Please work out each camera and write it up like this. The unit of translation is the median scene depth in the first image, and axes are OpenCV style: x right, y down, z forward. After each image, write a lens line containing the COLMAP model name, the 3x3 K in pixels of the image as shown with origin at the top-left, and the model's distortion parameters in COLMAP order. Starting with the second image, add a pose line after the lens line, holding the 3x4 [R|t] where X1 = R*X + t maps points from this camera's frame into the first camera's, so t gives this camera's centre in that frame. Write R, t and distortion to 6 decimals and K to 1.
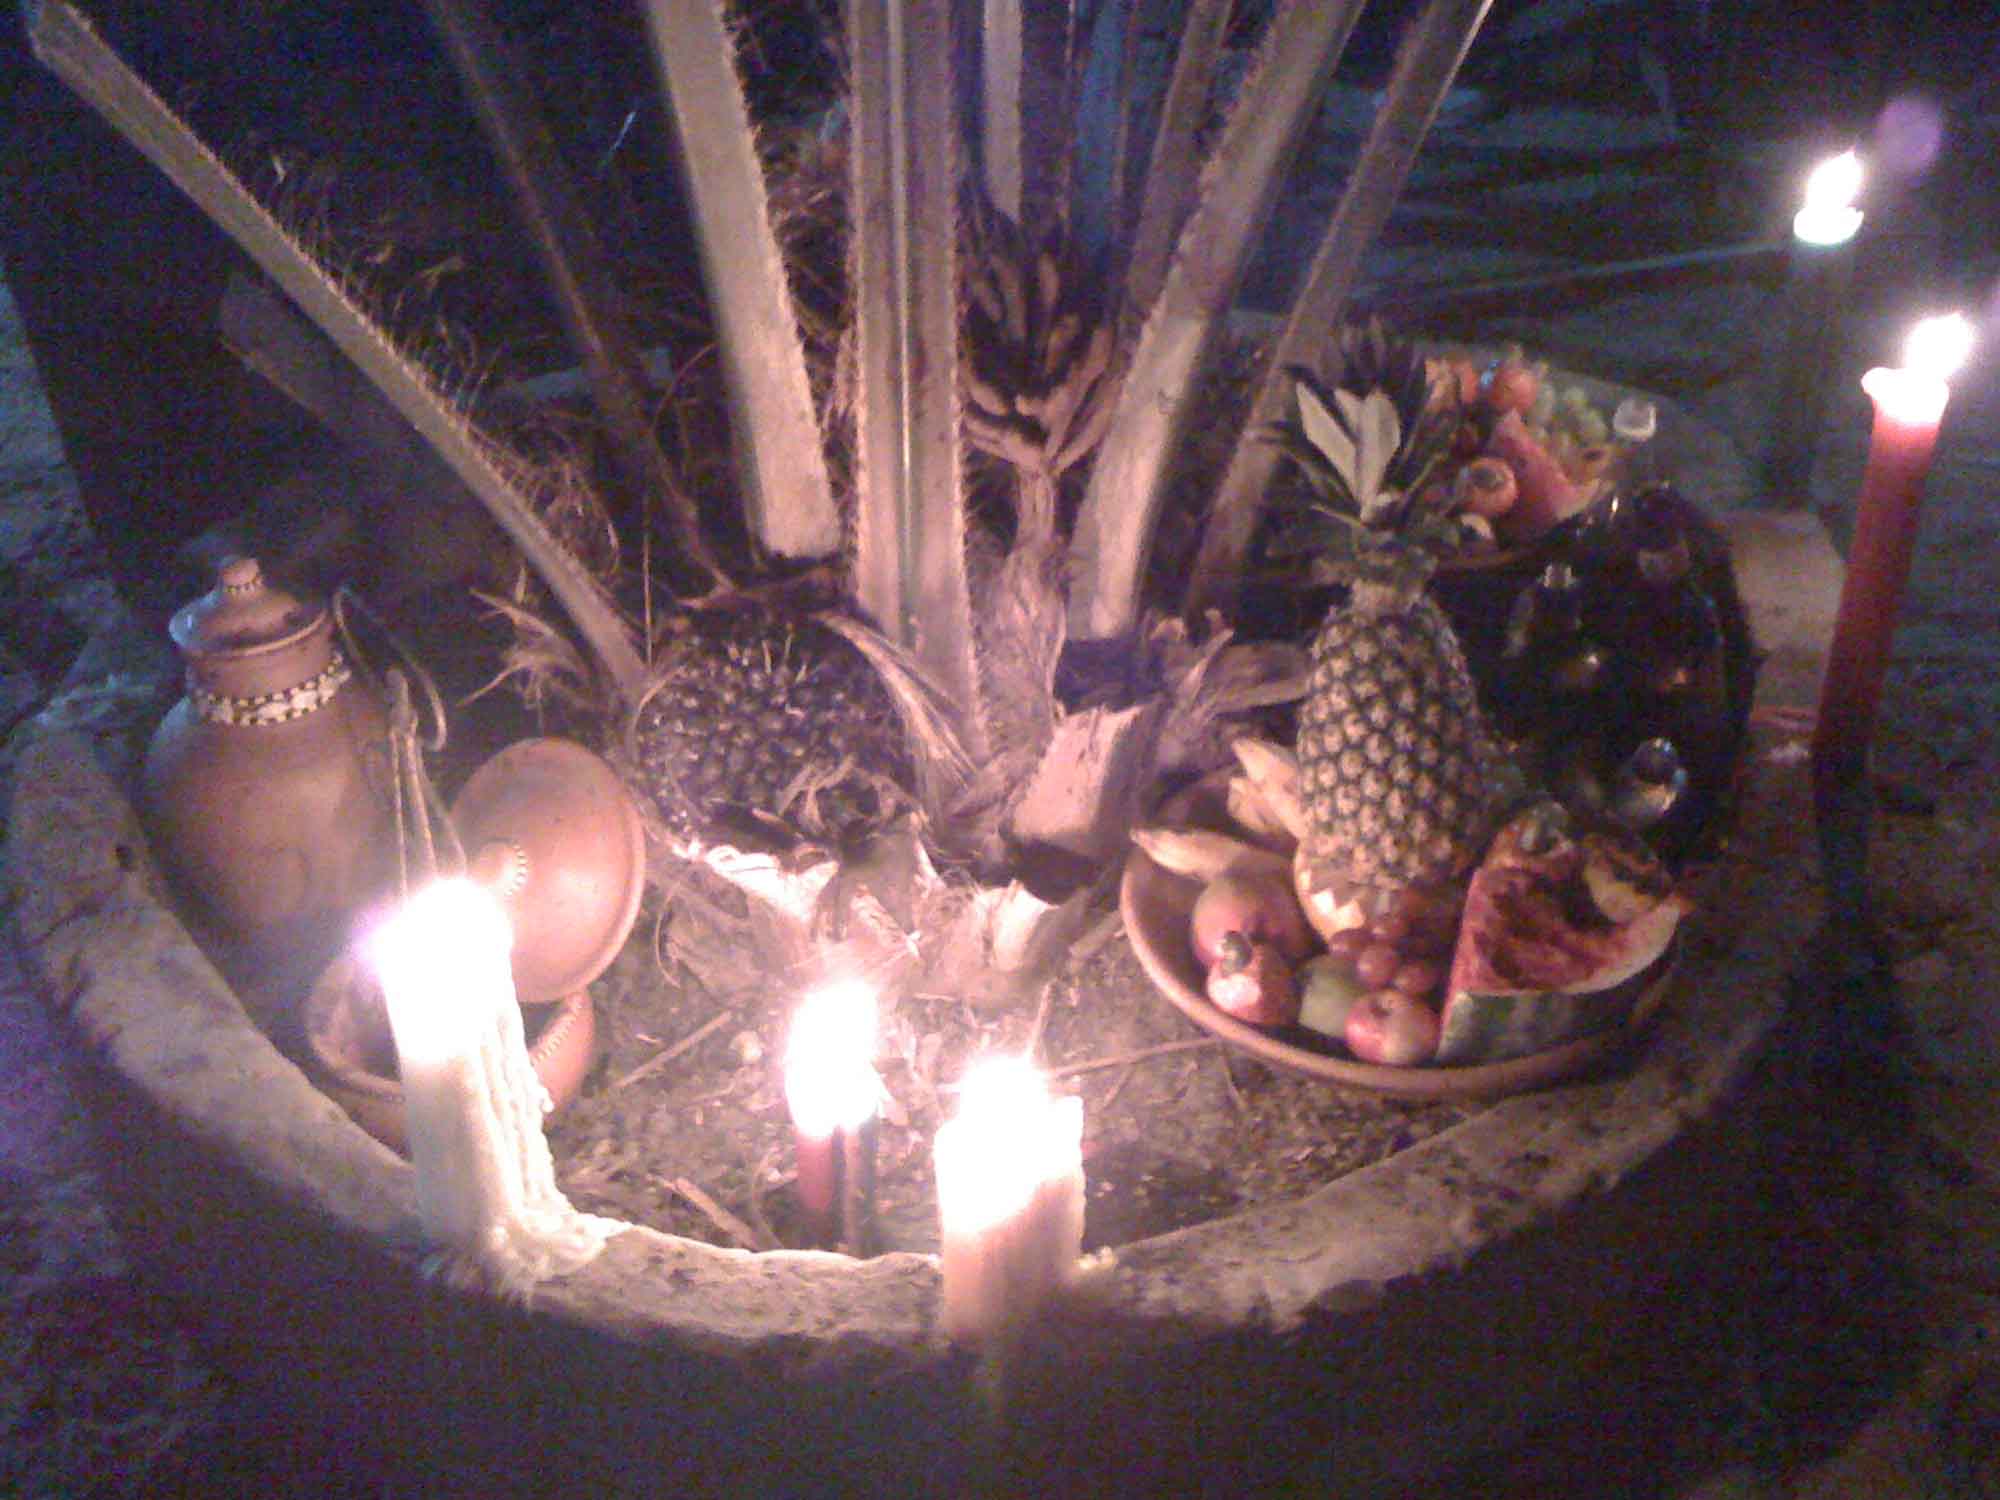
lens RADIAL K [[2181.7, 0, 1006.2], [0, 2181.7, 733.6], [0, 0, 1]] dist [0.177990, -0.415591]
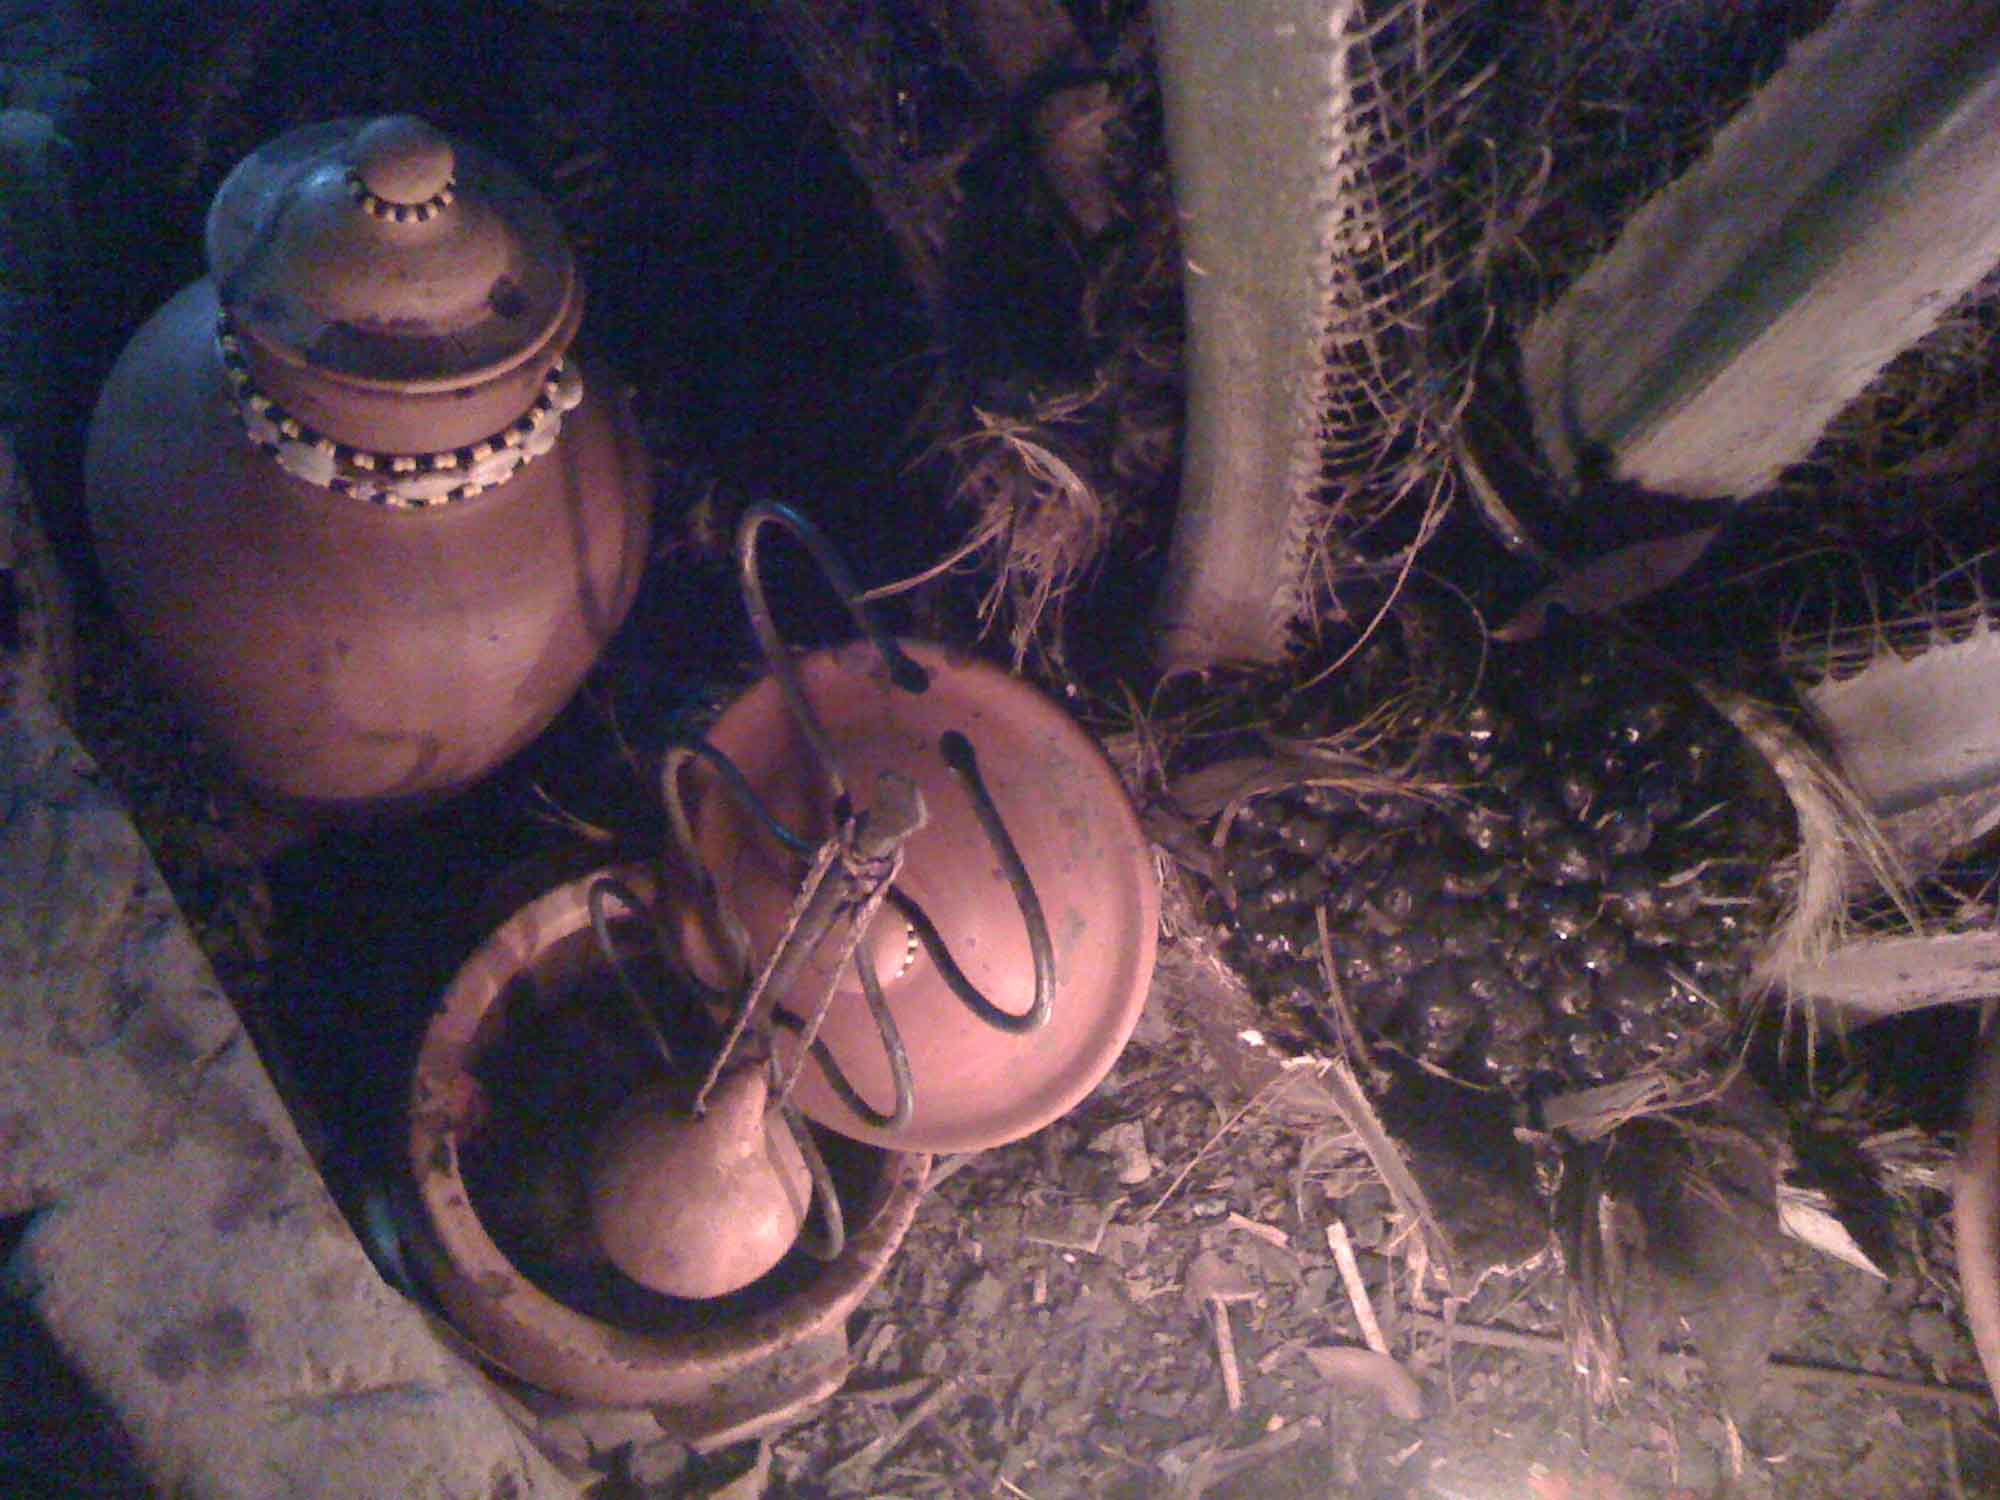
lens RADIAL K [[2181.7, 0, 1006.2], [0, 2181.7, 733.6], [0, 0, 1]] dist [0.177990, -0.415591]
pose [[0.948625, 0.201691, 0.243785, -0.338145], [-0.290029, 0.862262, 0.415195, -0.195010], [-0.126466, -0.464569, 0.876460, 0.612178]]
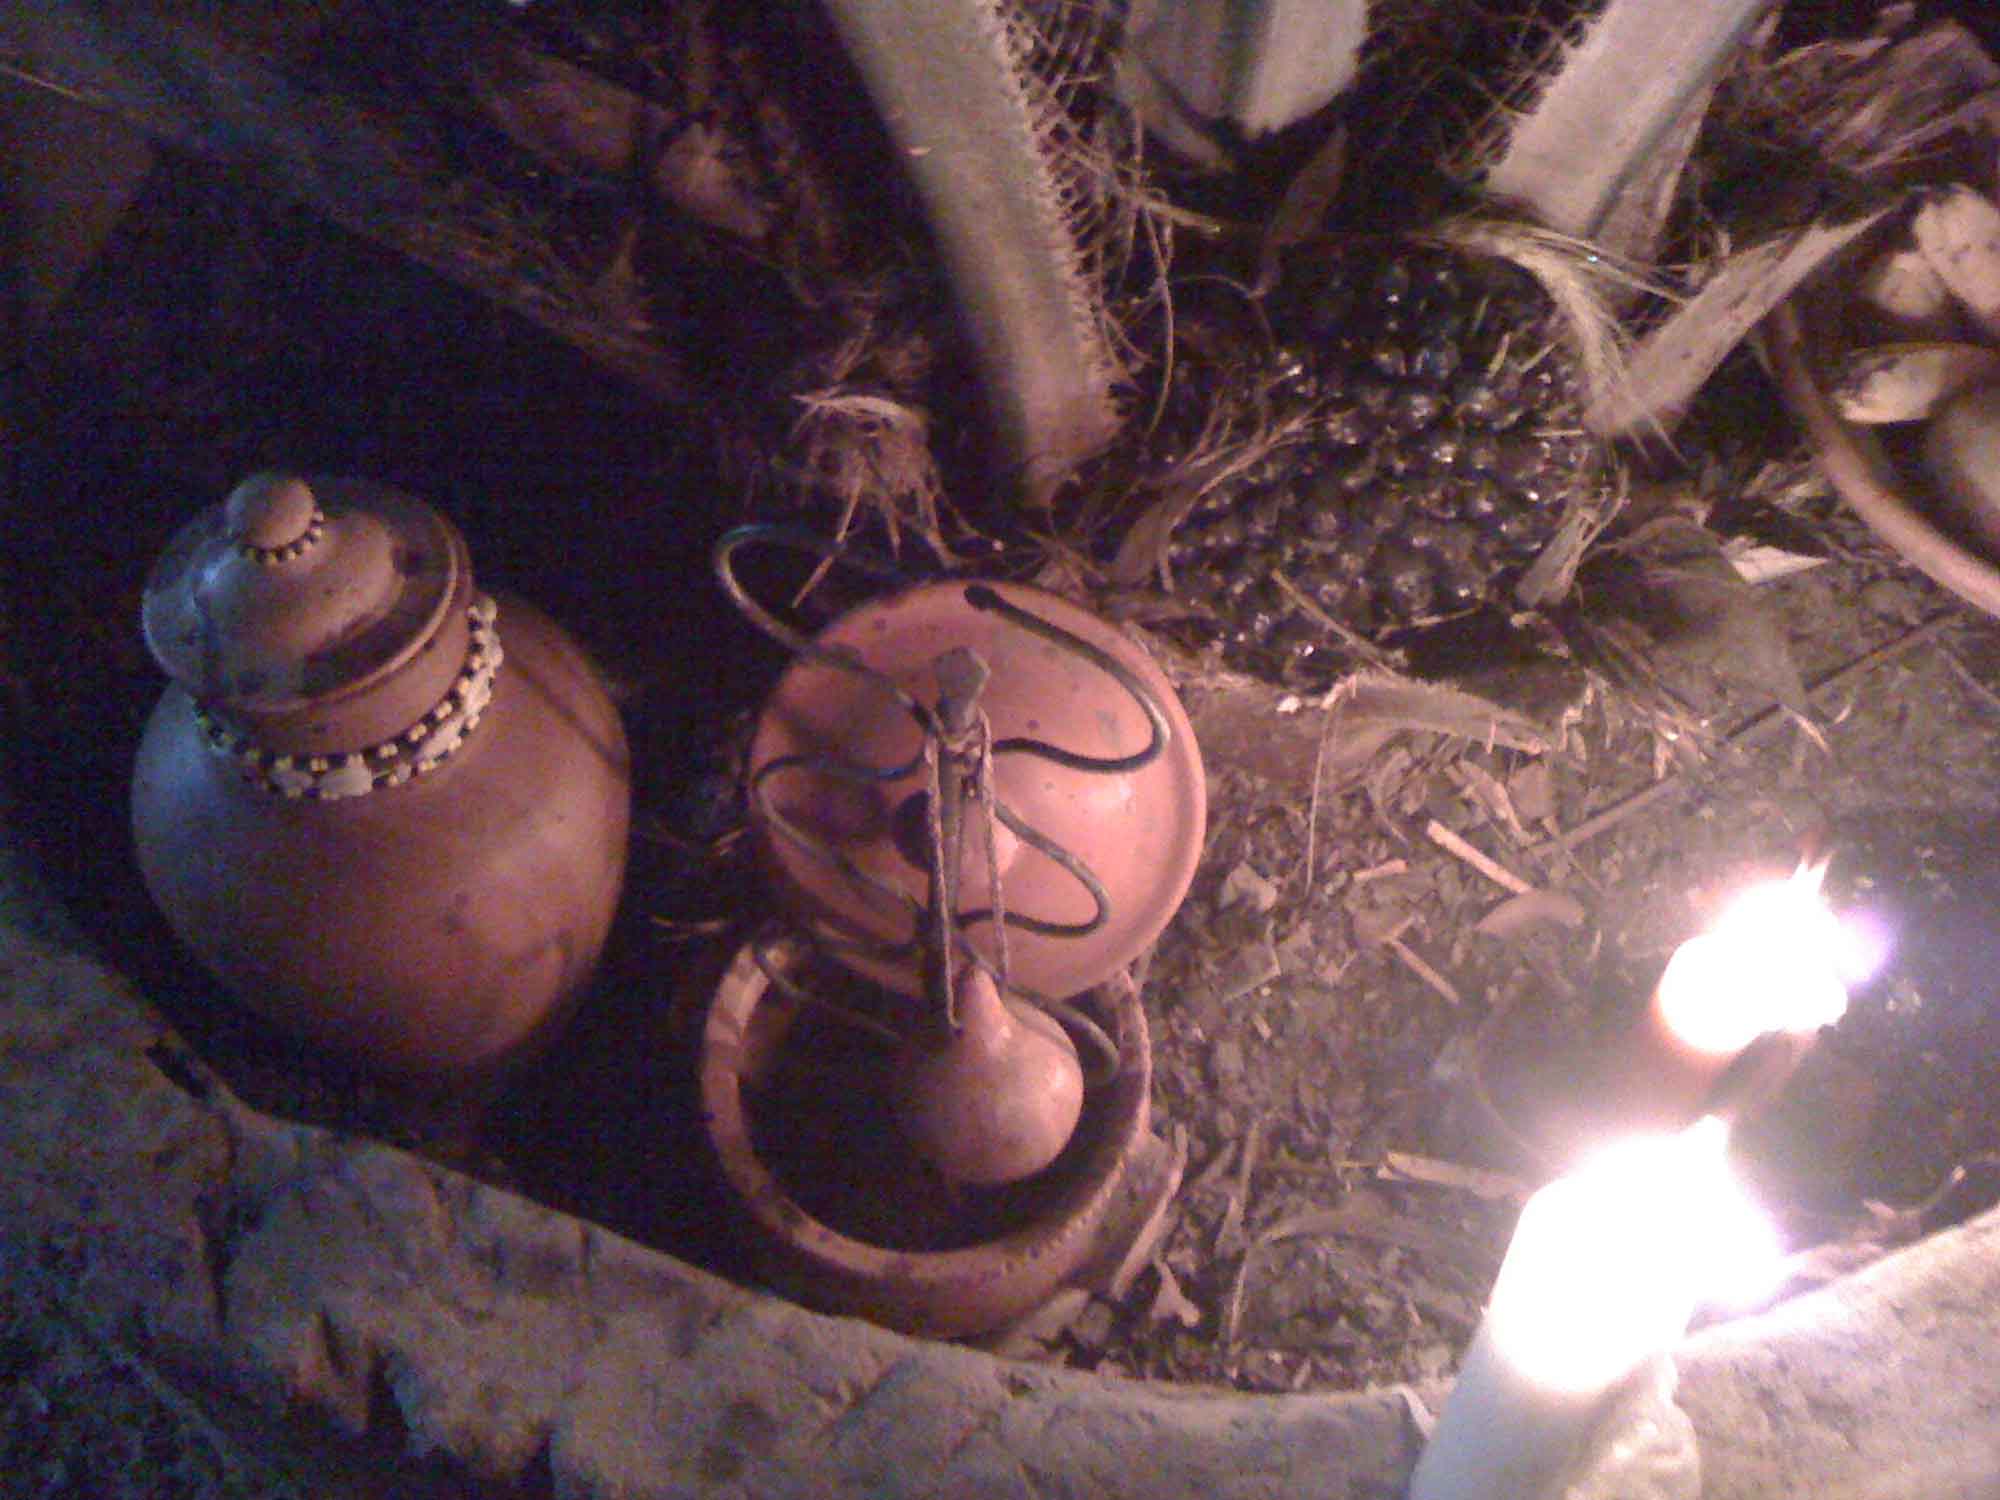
lens RADIAL K [[2181.7, 0, 1006.2], [0, 2181.7, 733.6], [0, 0, 1]] dist [0.177990, -0.415591]
pose [[0.860714, -0.396194, 0.319690, -0.403840], [0.254168, 0.878528, 0.404459, -0.194048], [-0.441101, -0.266869, 0.856861, 0.540750]]
